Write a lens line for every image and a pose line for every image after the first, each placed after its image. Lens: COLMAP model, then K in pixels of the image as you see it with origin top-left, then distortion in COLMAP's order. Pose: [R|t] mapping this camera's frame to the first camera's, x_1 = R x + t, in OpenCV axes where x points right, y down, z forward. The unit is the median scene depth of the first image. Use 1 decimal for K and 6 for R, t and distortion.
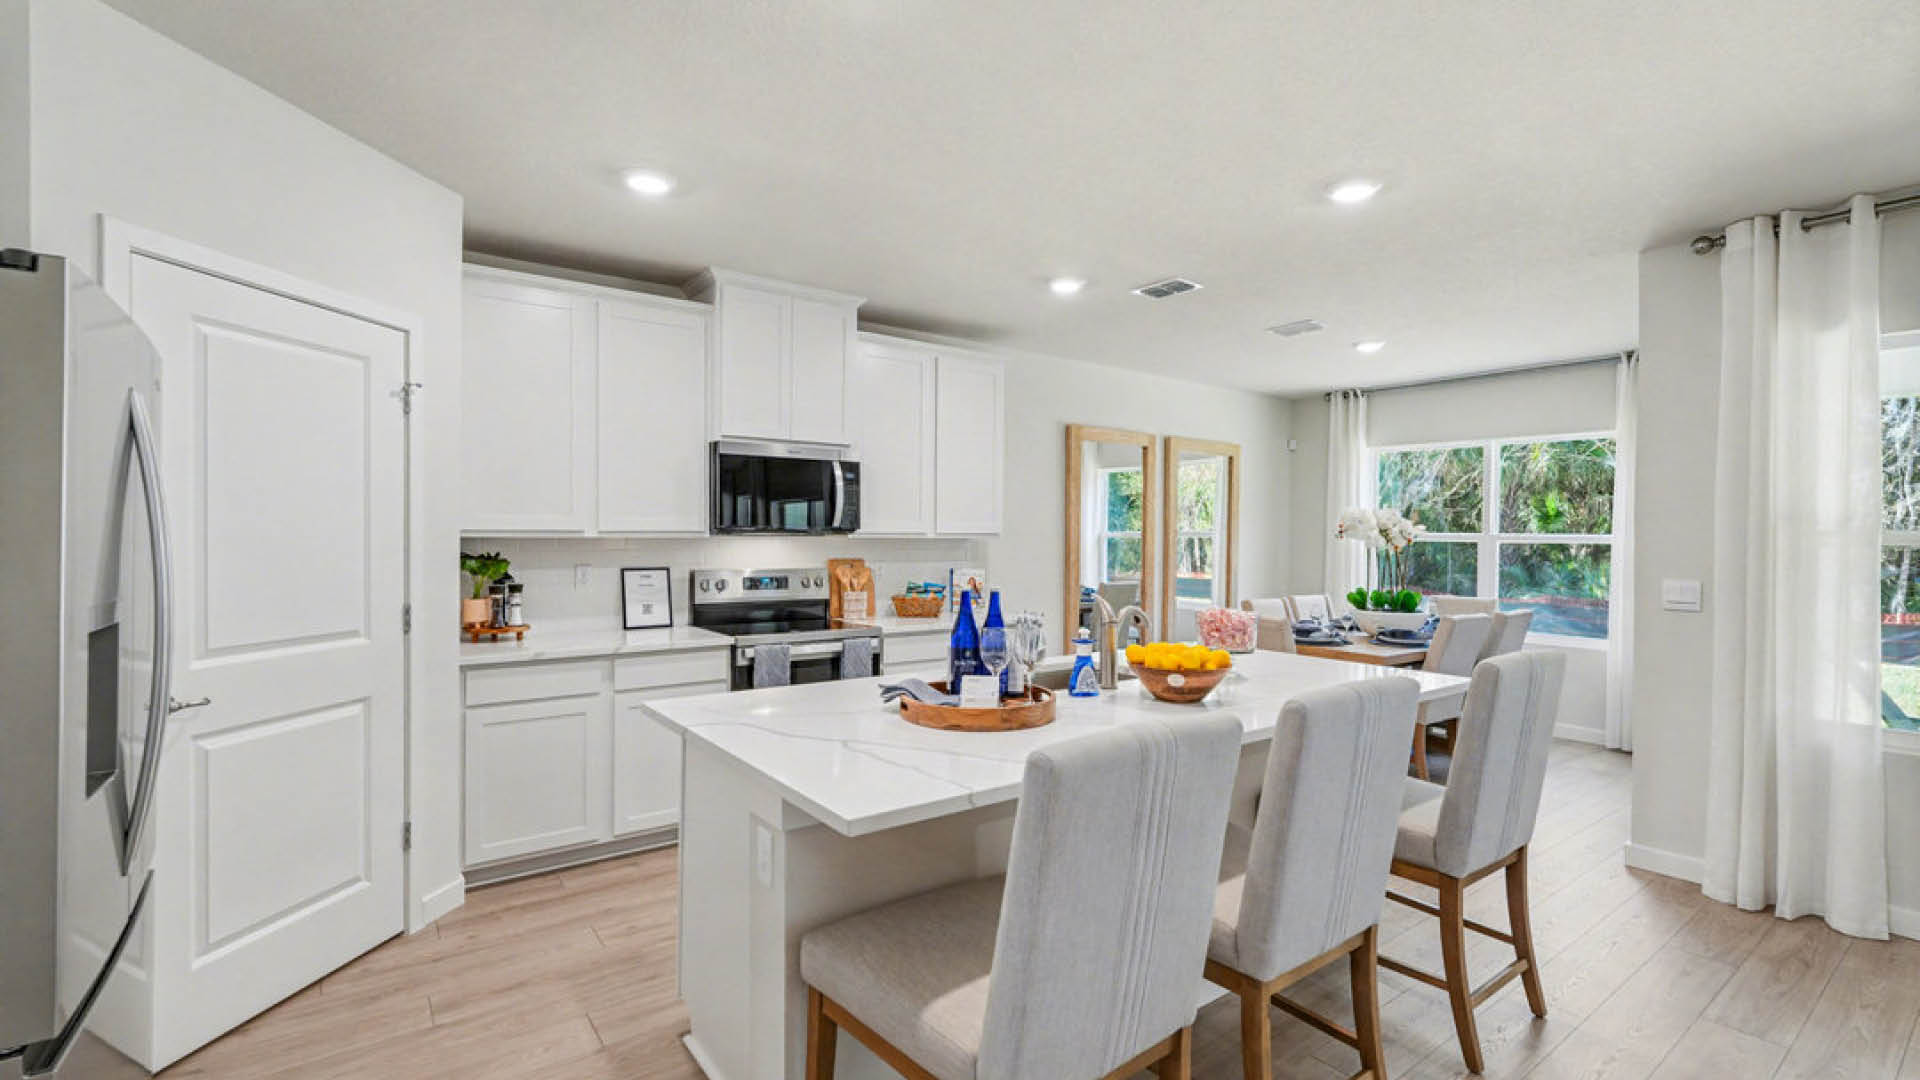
lens RADIAL K [[842.8, 0, 972.6], [0, 842.8, 542.6], [0, 0, 1]] dist [0.002020, 0.000262]
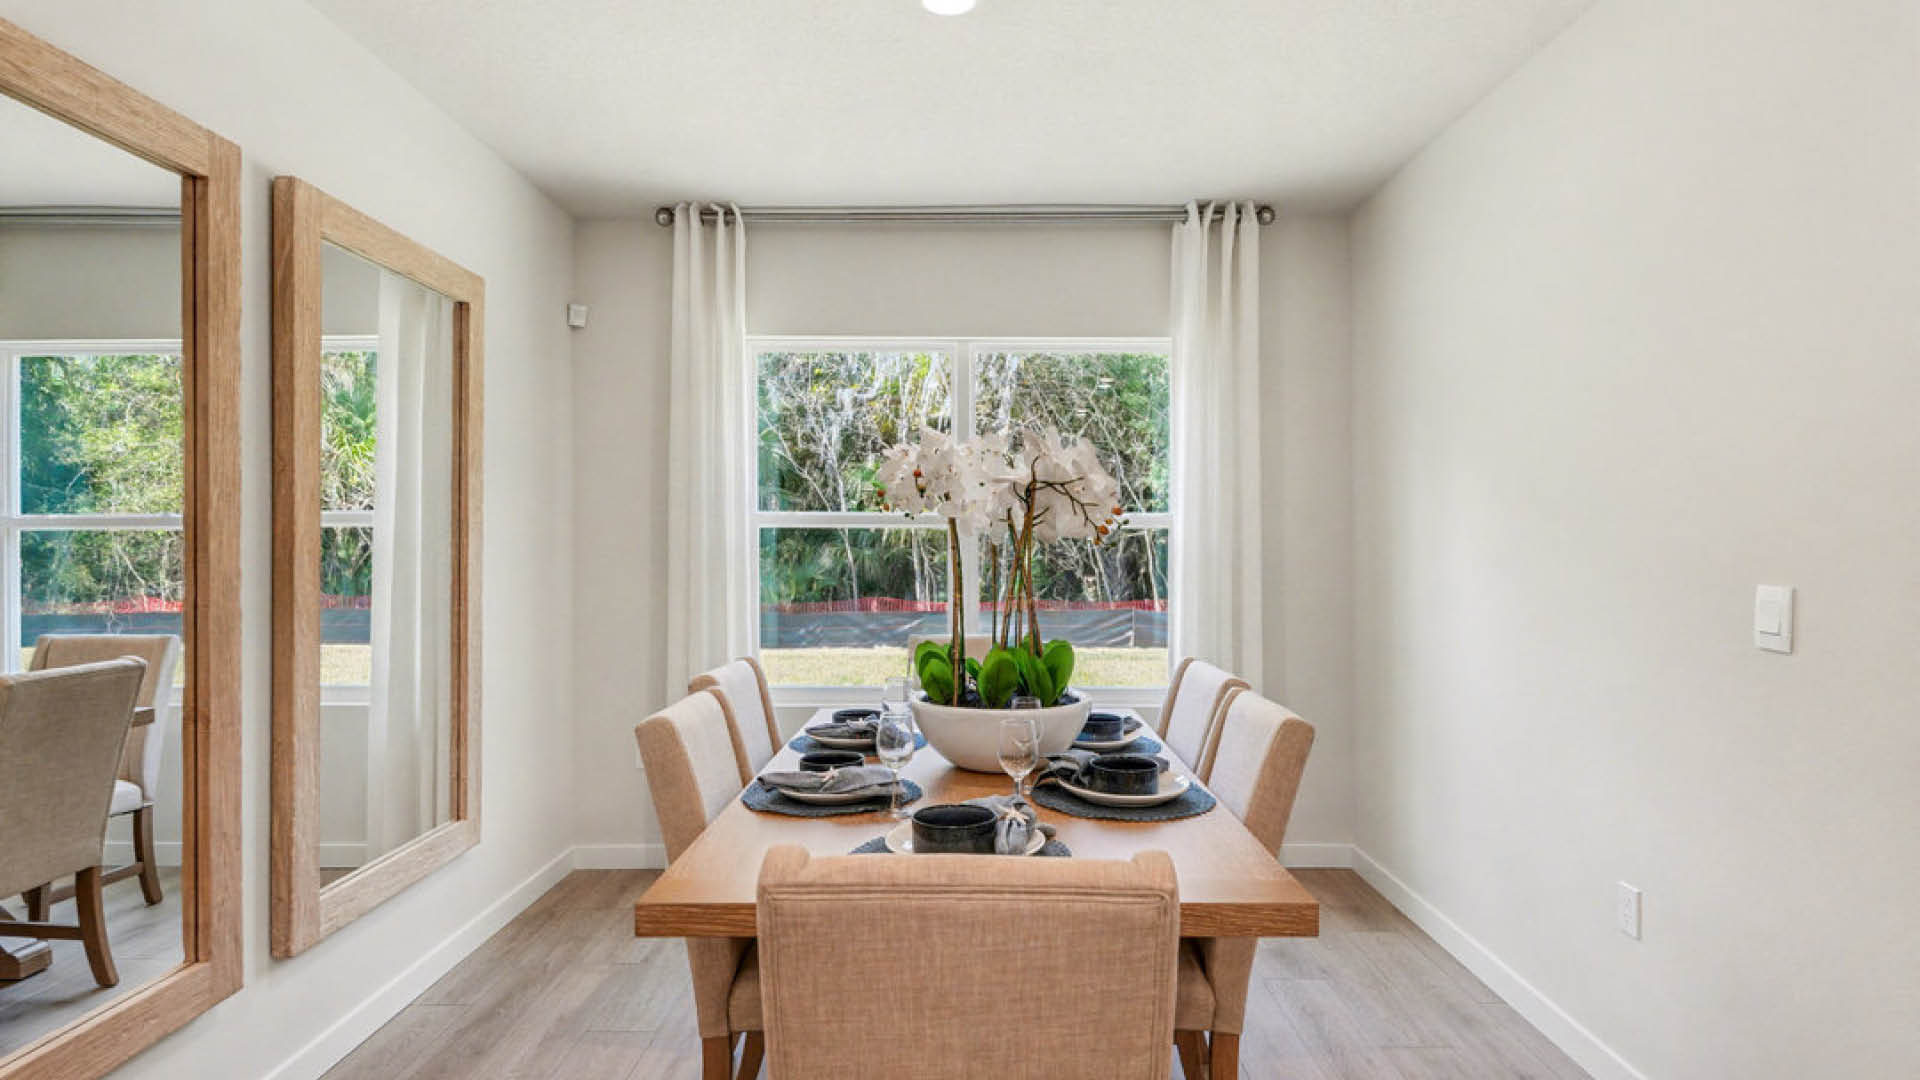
lens RADIAL K [[999.9, 0, 967.3], [0, 999.9, 535.2], [0, 0, 1]] dist [0.000694, 0.000579]
pose [[0.613889, -0.008930, 0.789341, 0.099787], [0.014705, 0.999892, -0.000124, 0.005132], [-0.789255, 0.011683, 0.613954, 0.600937]]
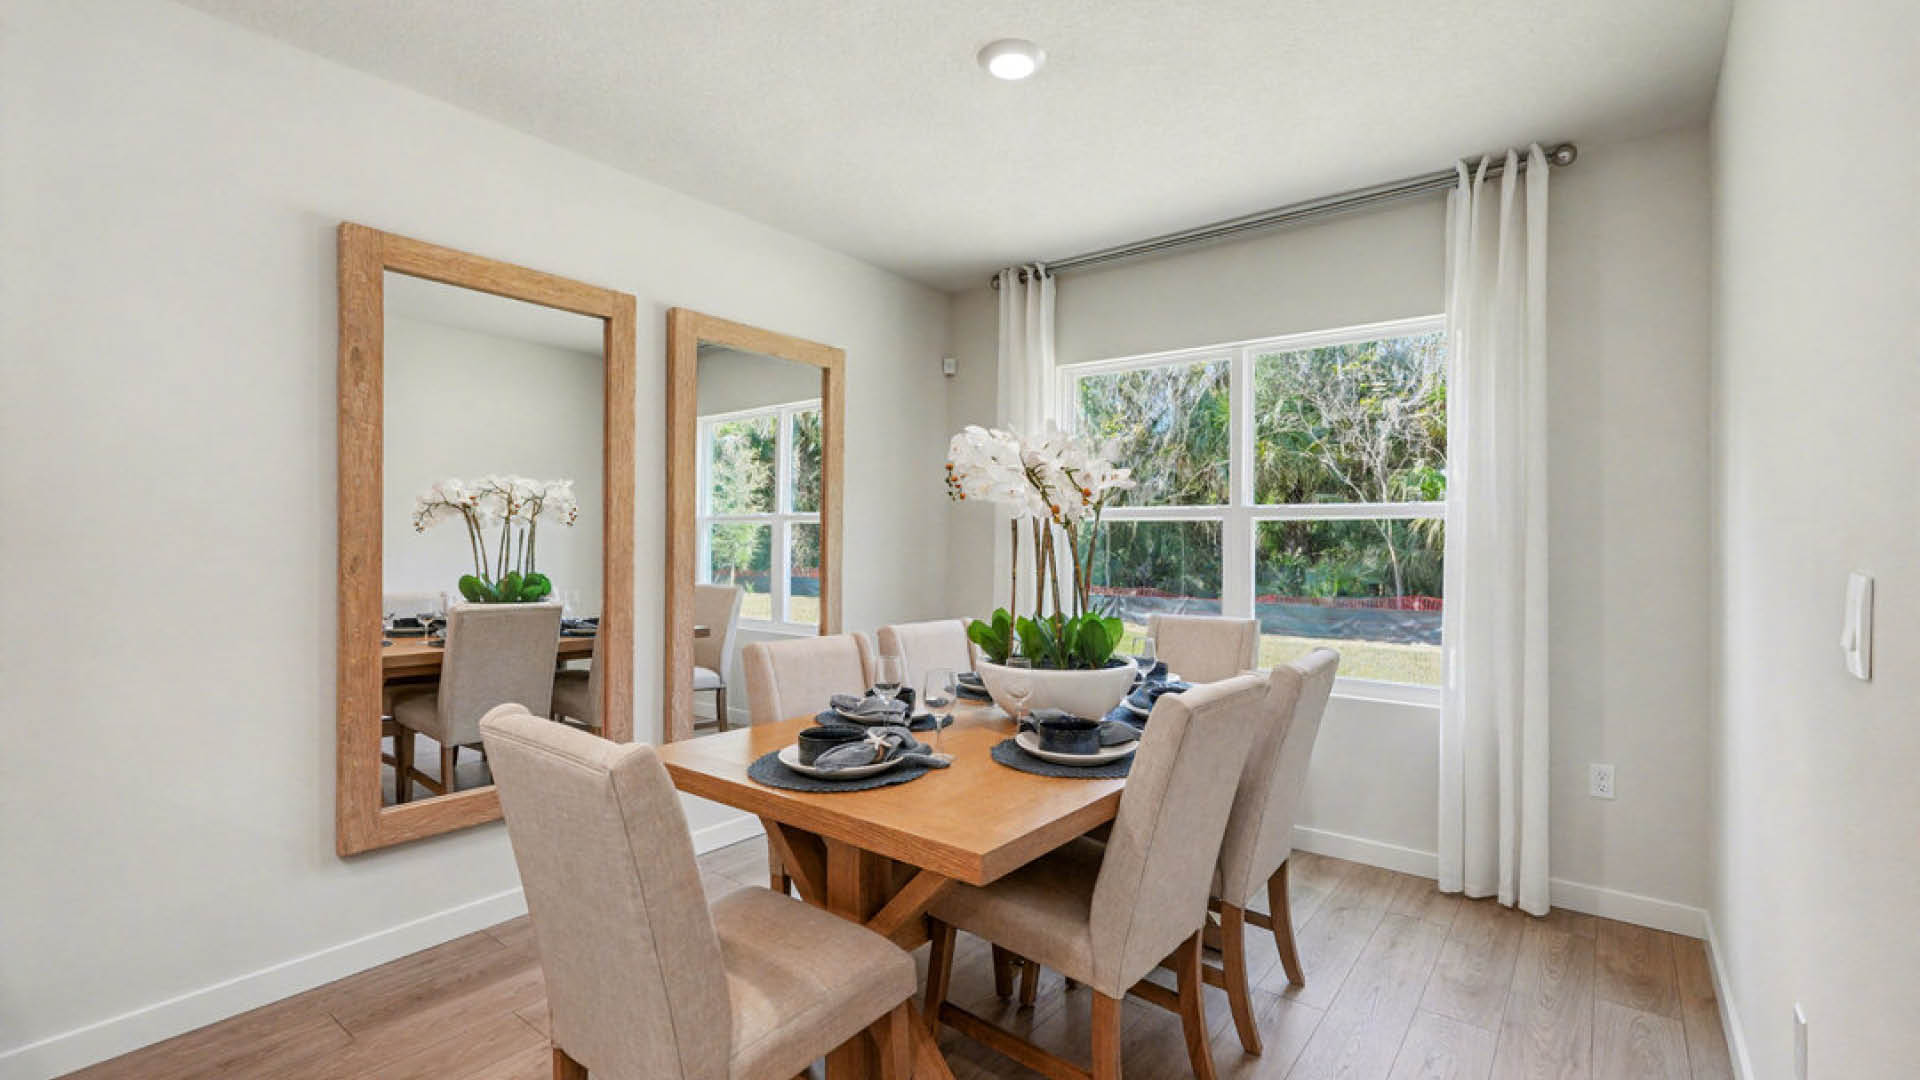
lens RADIAL K [[836.1, 0, 960.7], [0, 836.1, 539.6], [0, 0, 1]] dist [-0.003285, 0.002270]
pose [[0.967740, -0.004600, 0.251908, 0.275551], [0.006305, 0.999962, -0.005962, 0.016132], [-0.251871, 0.007357, 0.967733, 0.483660]]
